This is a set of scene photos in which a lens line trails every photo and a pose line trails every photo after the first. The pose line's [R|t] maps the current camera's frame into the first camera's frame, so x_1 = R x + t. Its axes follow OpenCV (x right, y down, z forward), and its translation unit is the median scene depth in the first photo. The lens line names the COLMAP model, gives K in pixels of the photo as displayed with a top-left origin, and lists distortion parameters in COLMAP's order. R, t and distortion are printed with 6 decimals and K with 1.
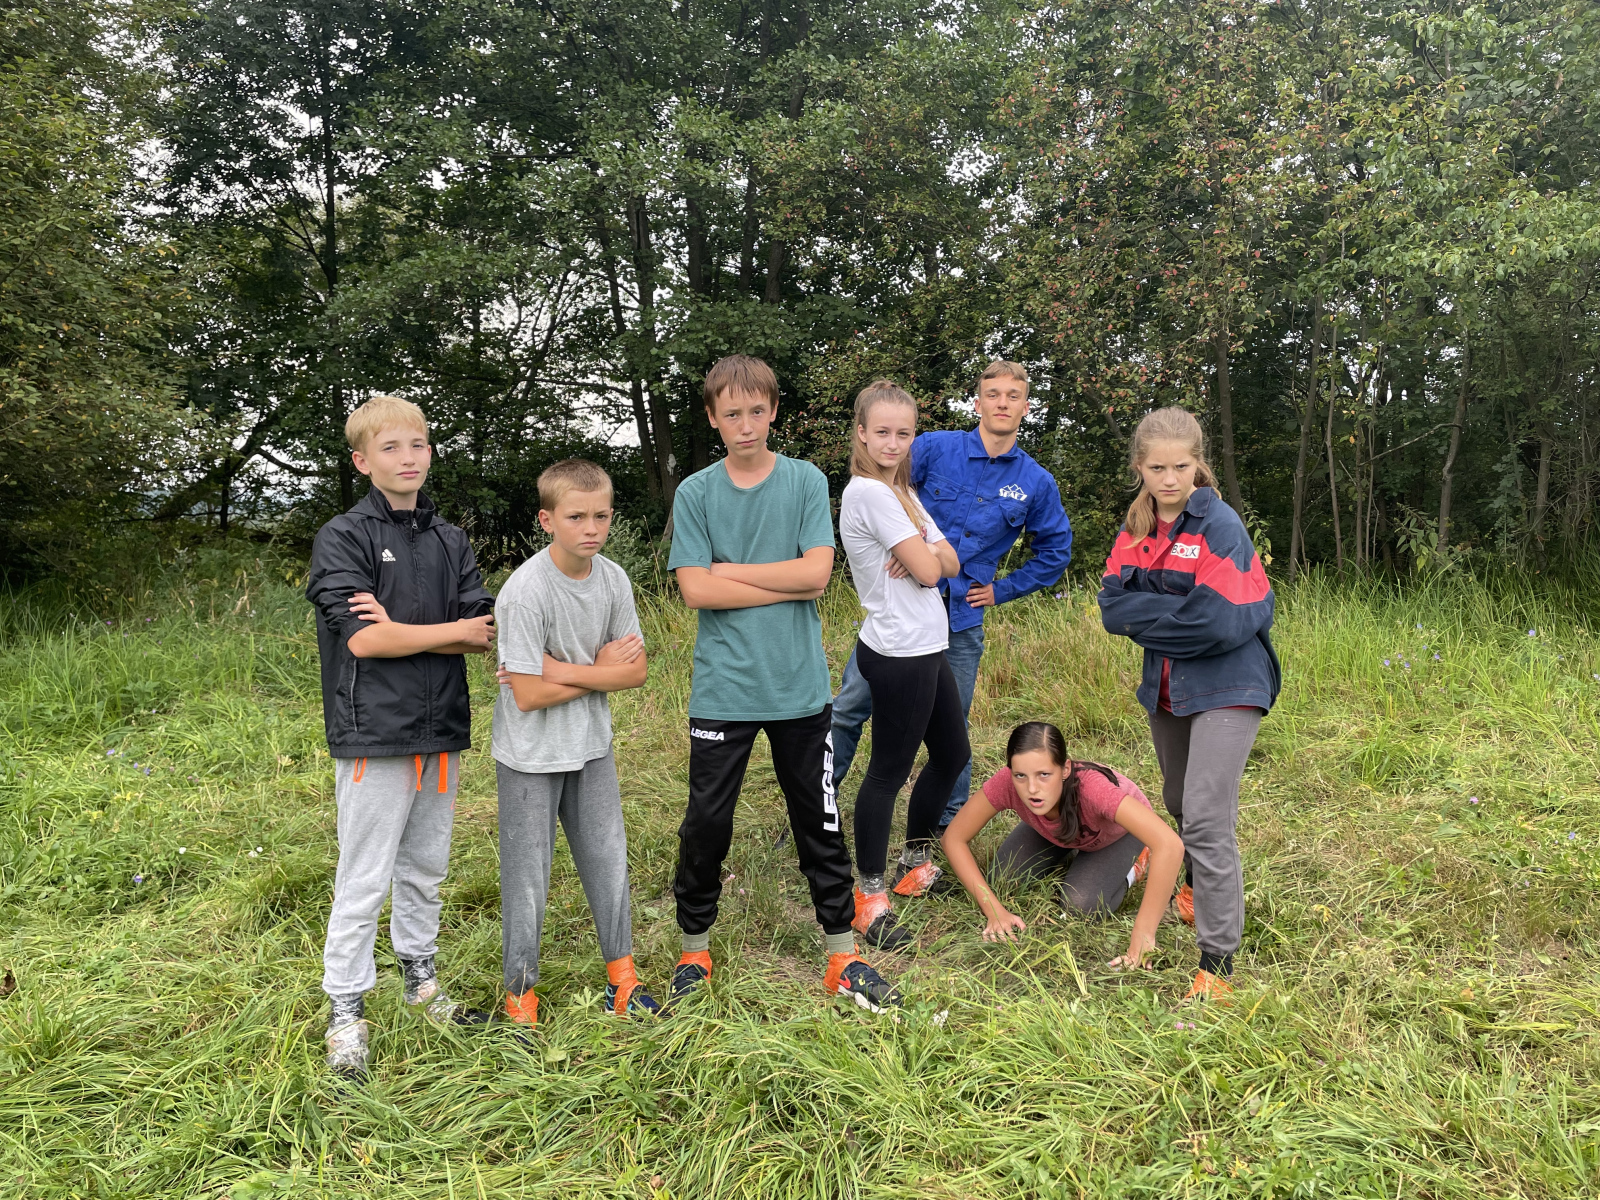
lens RADIAL K [[1162.4, 0, 800.0], [0, 1162.4, 600.0], [0, 0, 1]] dist [-0.020115, -0.008540]
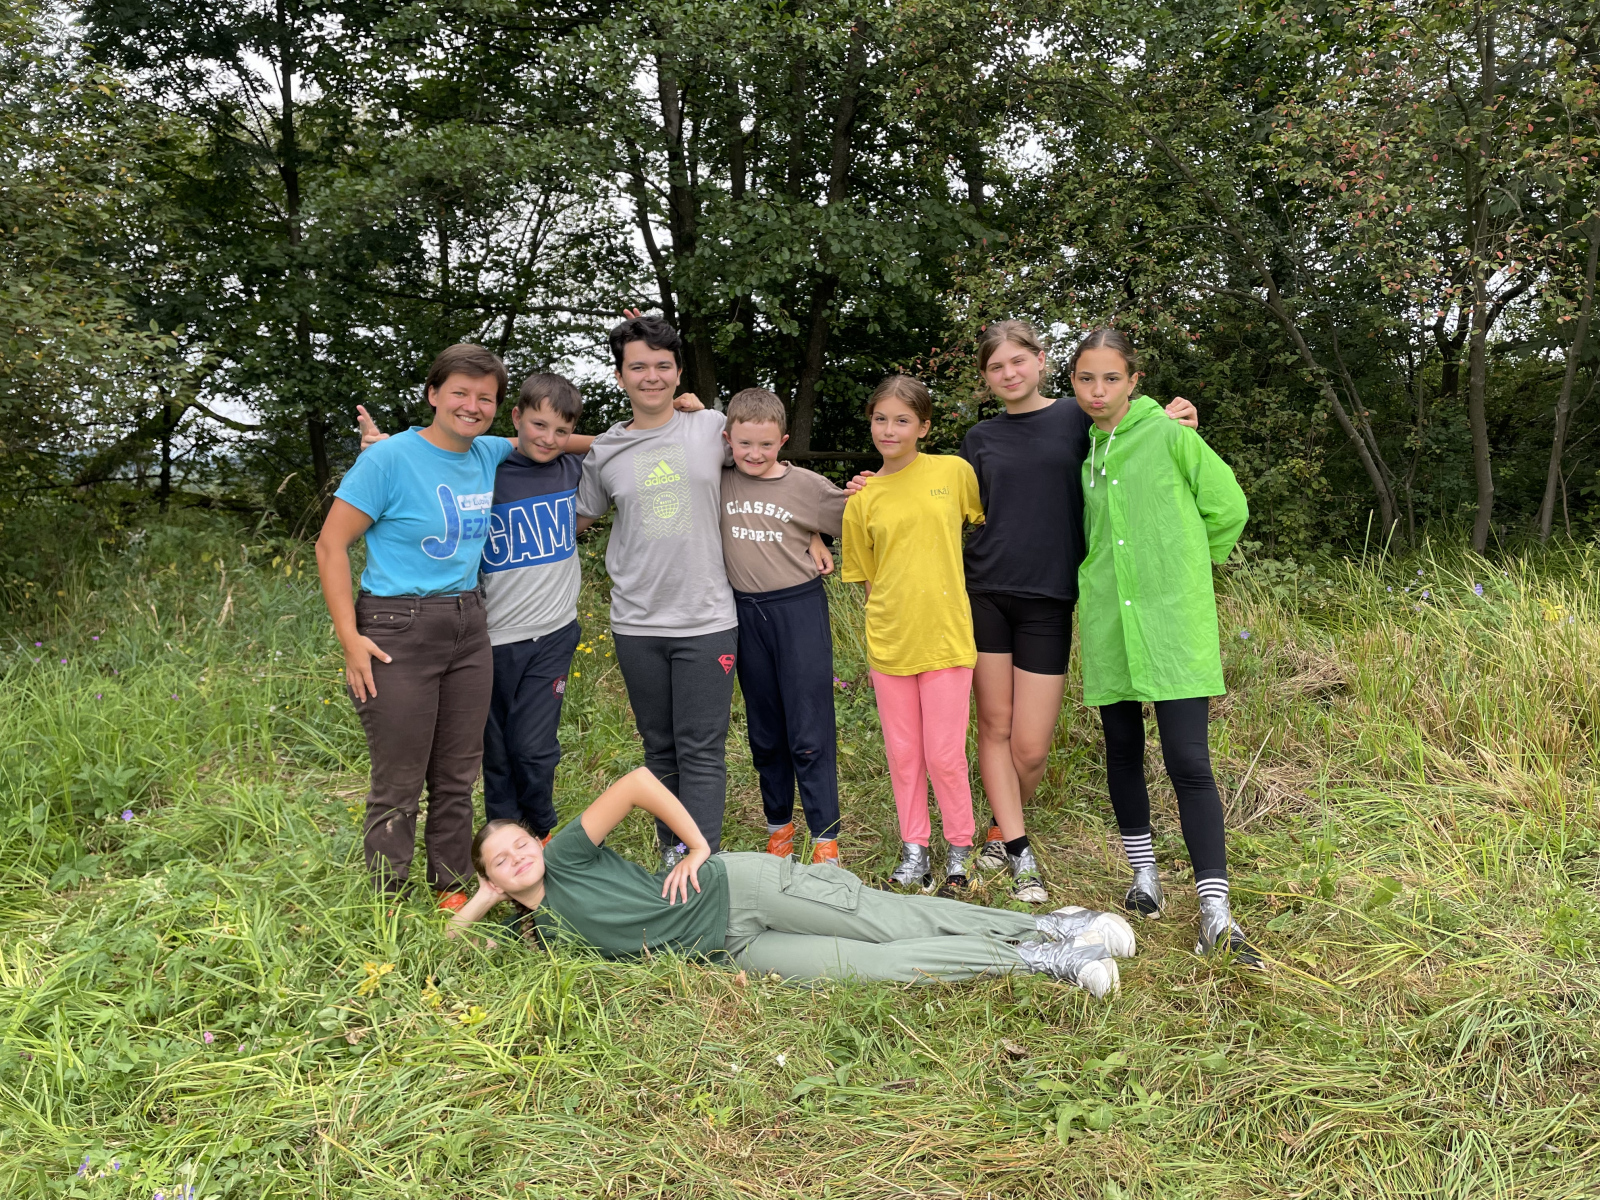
lens RADIAL K [[1156.7, 0, 796.2], [0, 1156.7, 607.2], [0, 0, 1]] dist [0.031529, -0.065411]
pose [[0.998619, -0.018657, 0.049121, -0.103652], [0.016113, 0.998534, 0.051683, -0.019201], [-0.050013, -0.050820, 0.997455, 0.164801]]
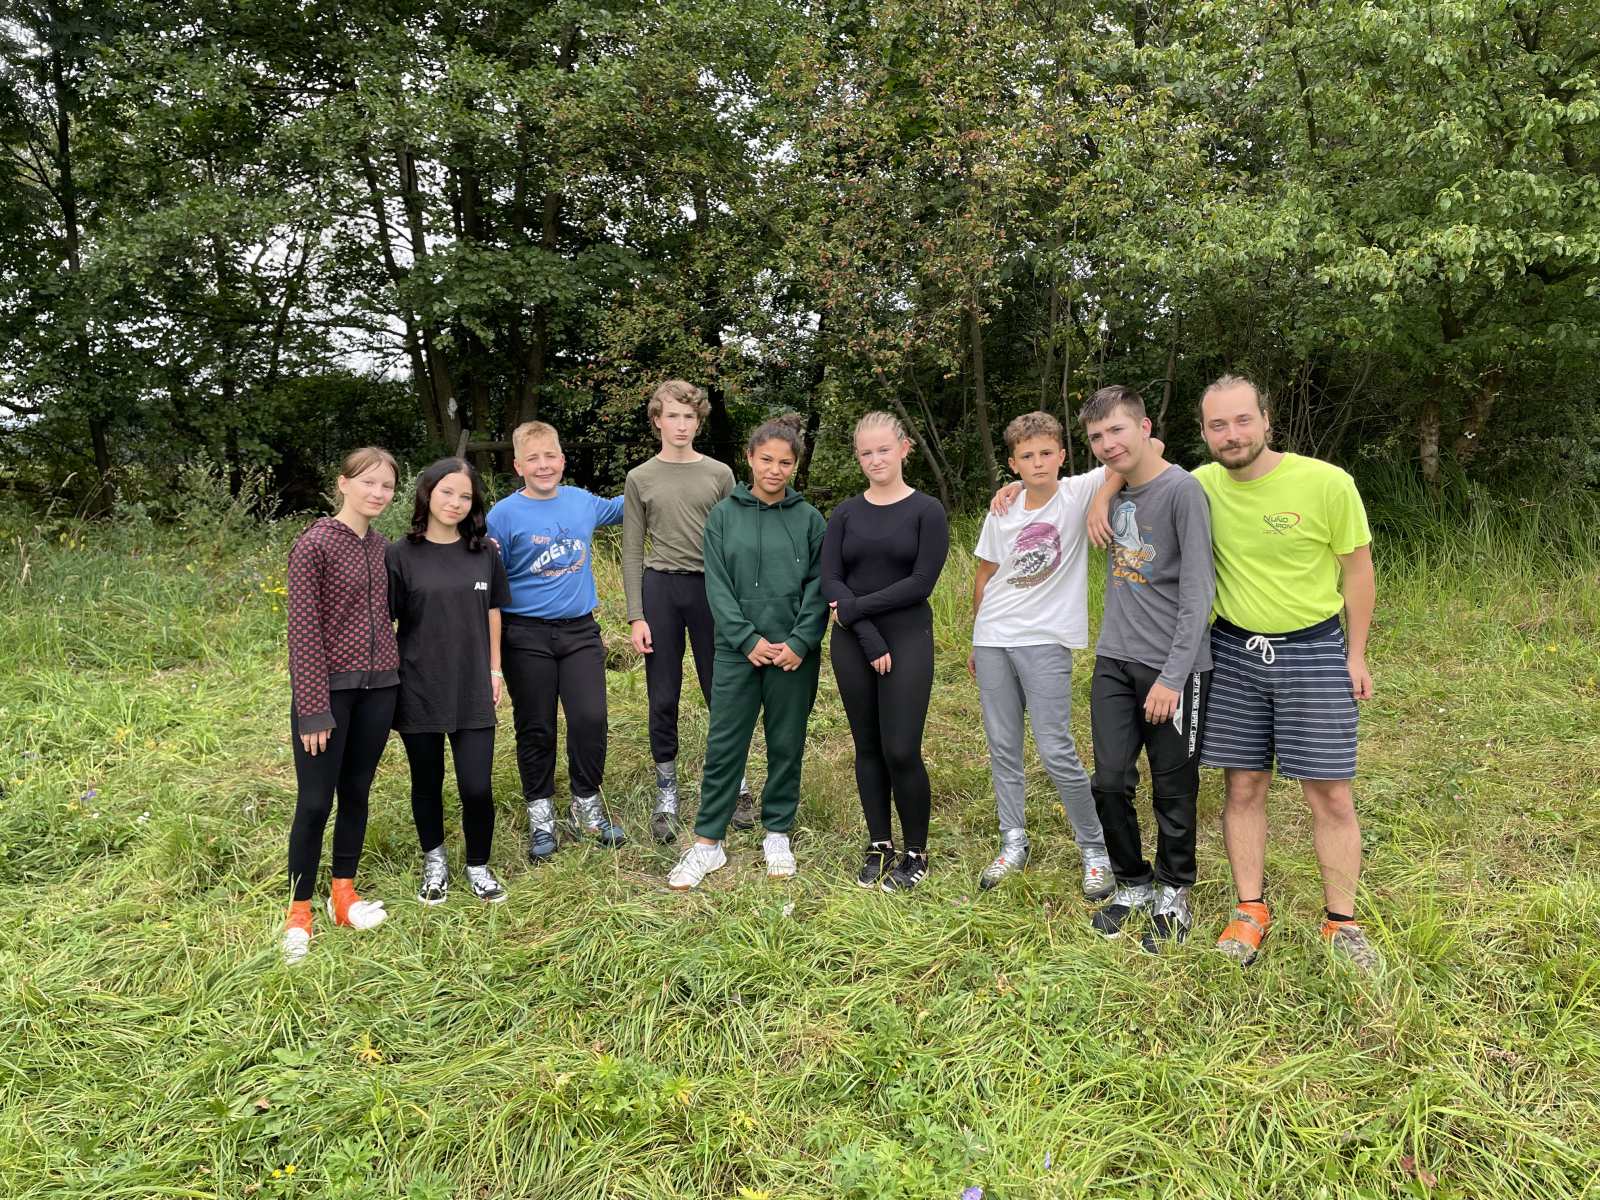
lens RADIAL K [[1150.9, 0, 794.9], [0, 1150.9, 598.4], [0, 0, 1]] dist [0.028837, -0.066703]
pose [[0.980528, -0.041571, 0.191928, -0.020501], [0.028154, 0.996999, 0.072111, -0.016940], [-0.194350, -0.065303, 0.978756, -0.050887]]
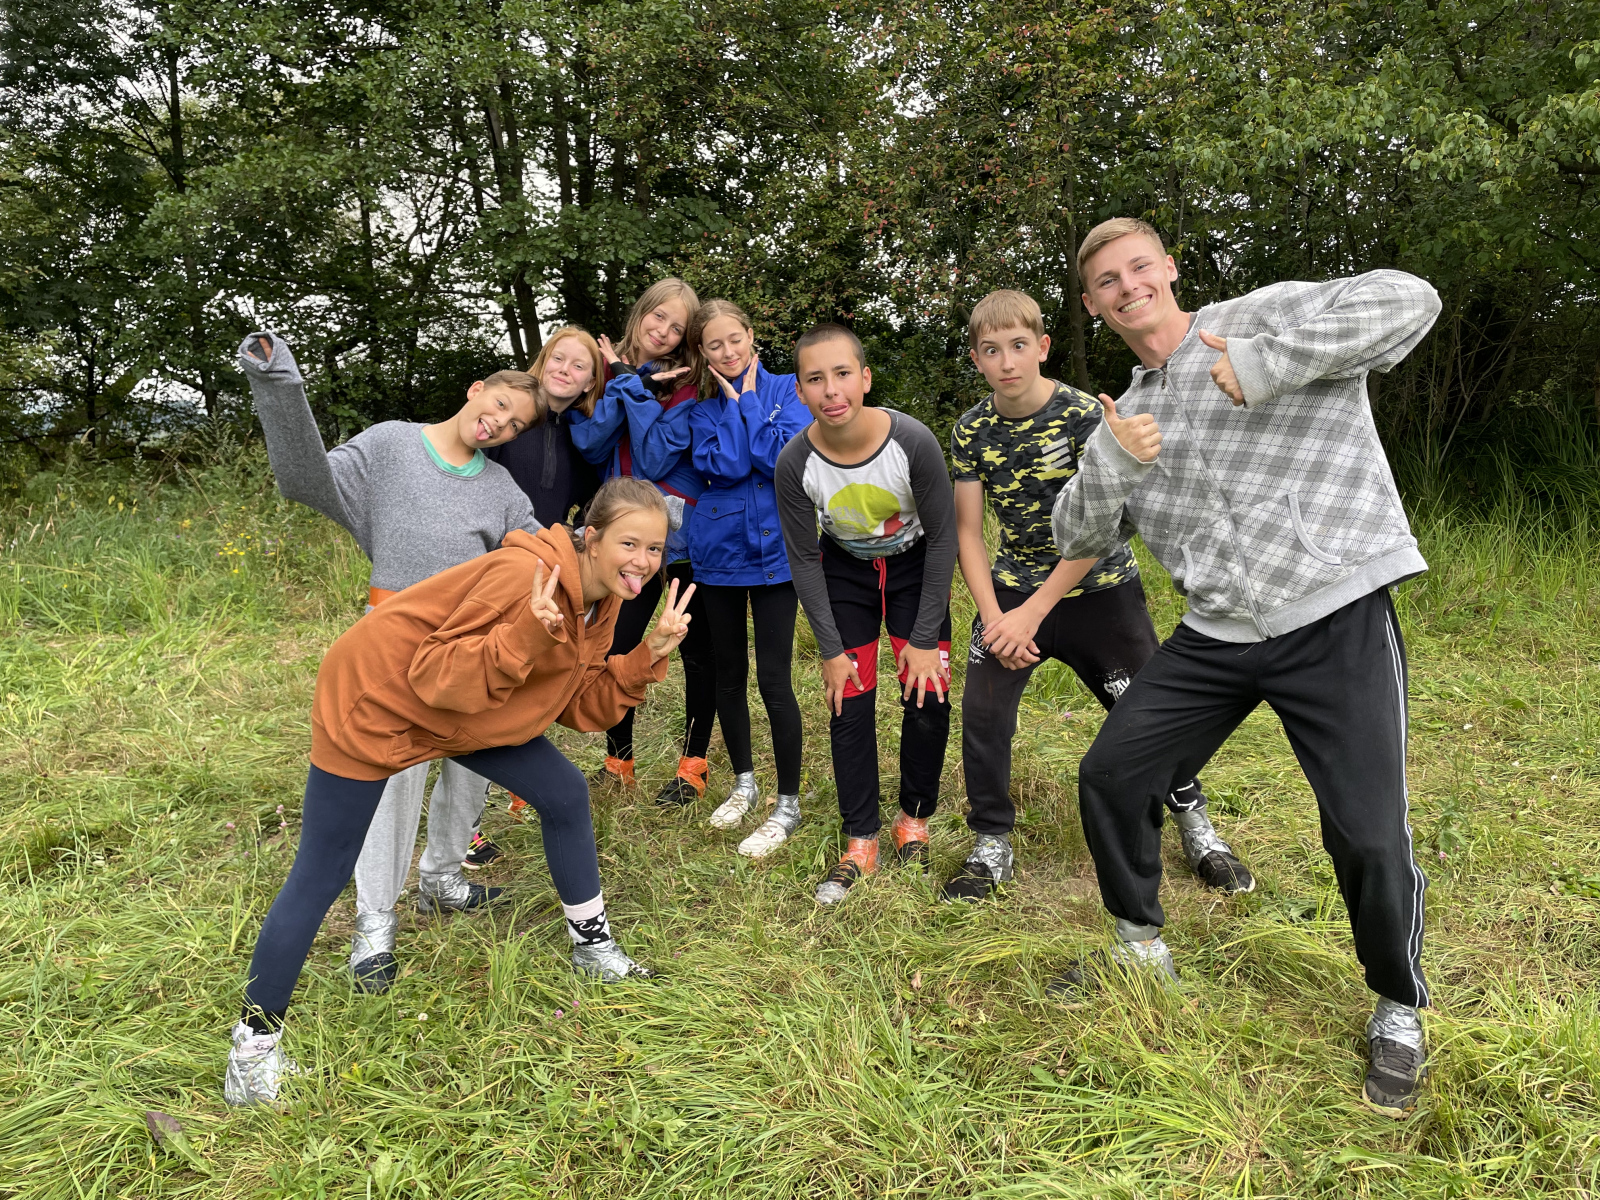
lens RADIAL K [[1156.7, 0, 796.2], [0, 1156.7, 607.2], [0, 0, 1]] dist [0.031529, -0.065411]
pose [[0.999504, -0.020066, 0.024289, 0.076662], [0.017908, 0.996132, 0.086026, -0.003141], [-0.025921, -0.085549, 0.995997, 0.003617]]
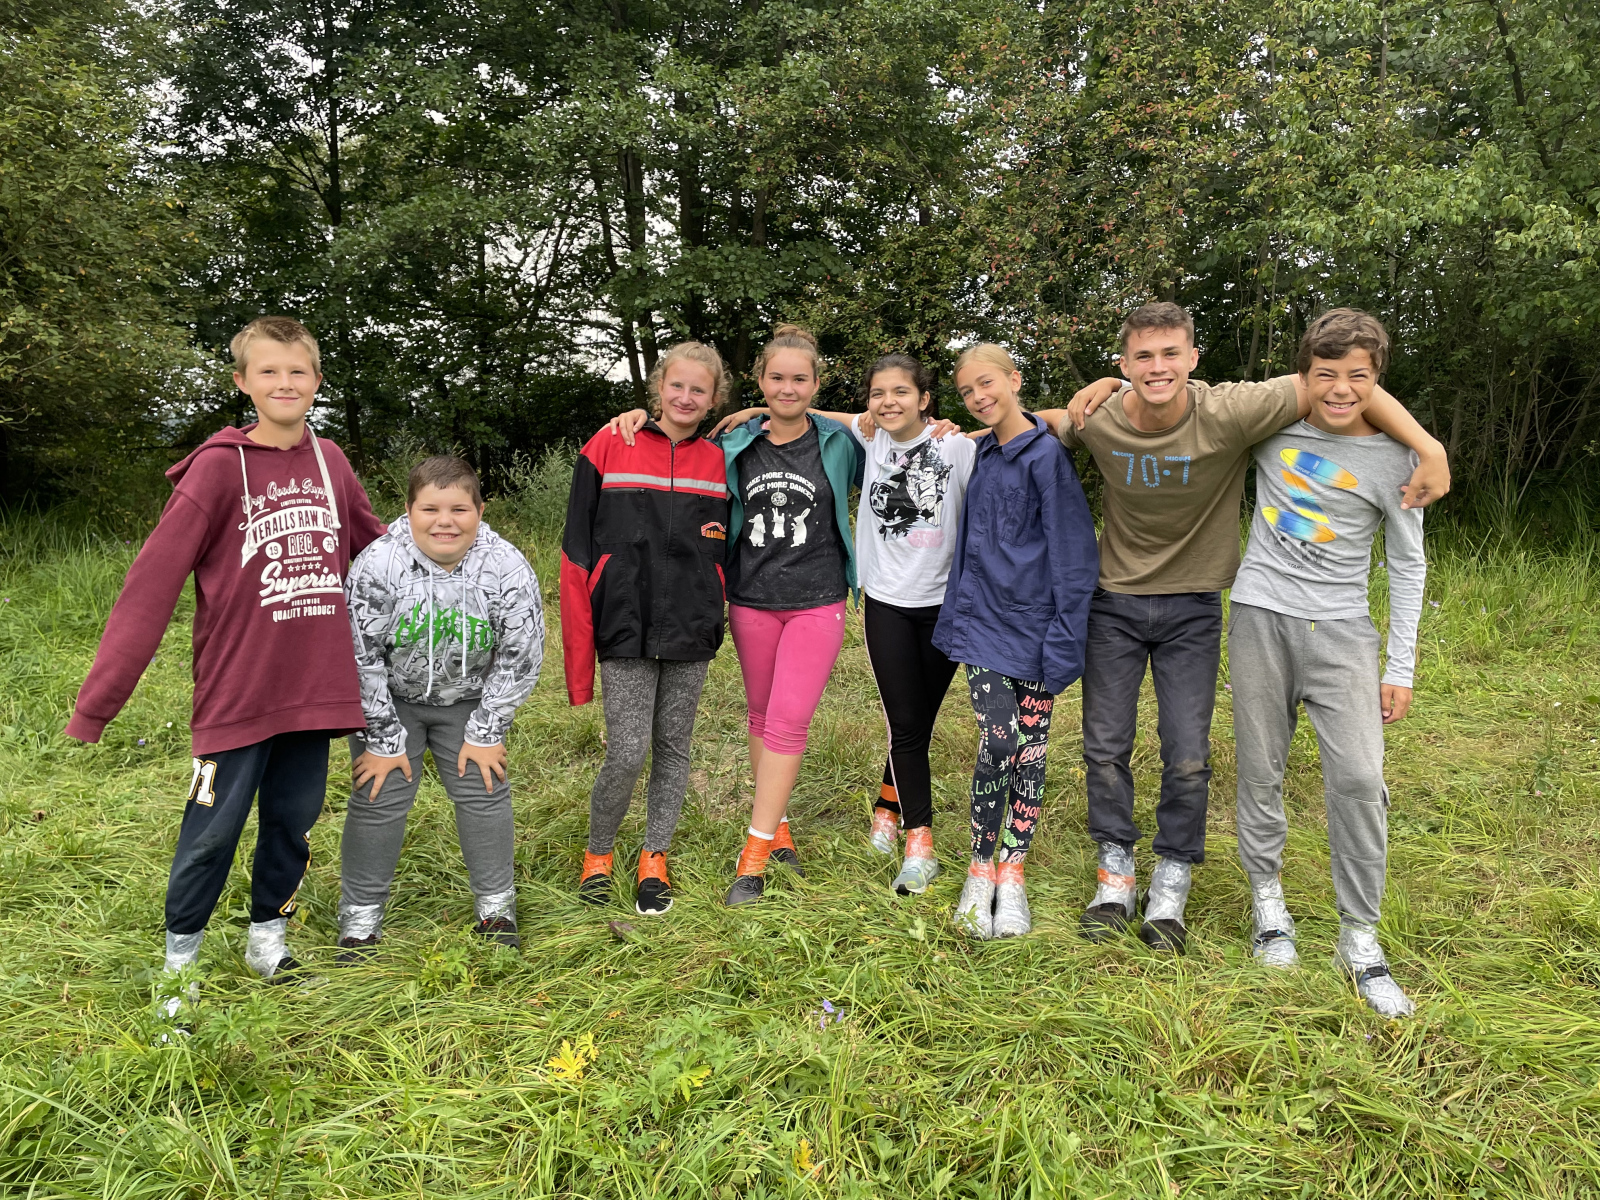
lens RADIAL K [[1150.9, 0, 794.9], [0, 1150.9, 598.4], [0, 0, 1]] dist [0.028837, -0.066703]
pose [[0.999709, 0.014903, -0.018962, 0.035532], [-0.013806, 0.998296, 0.056692, 0.001236], [0.019774, -0.056414, 0.998212, -0.054155]]
